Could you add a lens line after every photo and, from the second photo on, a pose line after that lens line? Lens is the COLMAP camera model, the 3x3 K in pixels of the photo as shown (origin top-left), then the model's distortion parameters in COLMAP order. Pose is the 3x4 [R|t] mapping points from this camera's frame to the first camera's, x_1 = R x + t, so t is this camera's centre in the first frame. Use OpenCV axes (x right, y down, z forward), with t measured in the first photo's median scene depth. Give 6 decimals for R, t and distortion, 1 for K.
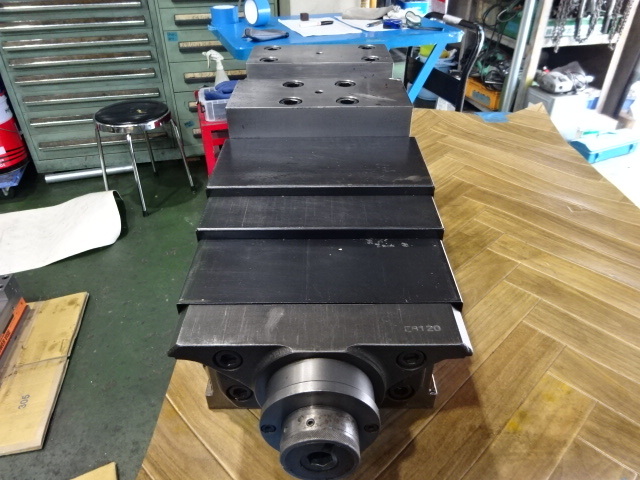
lens RADIAL K [[478.1, 0, 319.6], [0, 478.1, 239.8], [0, 0, 1]] dist [0.000694, -0.006765]
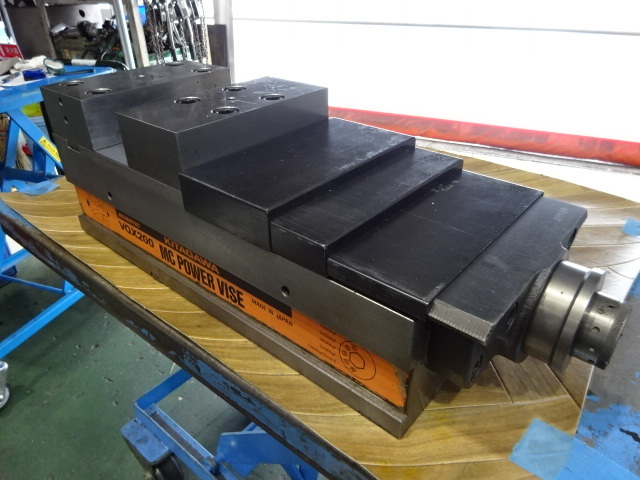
lens RADIAL K [[478.1, 0, 321.4], [0, 478.1, 239.9], [0, 0, 1]] dist [0.000694, -0.006765]
pose [[0.644757, -0.392144, 0.656133, -0.195891], [0.449934, 0.888620, 0.088958, -0.026046], [-0.617938, 0.237861, 0.749383, 0.097795]]
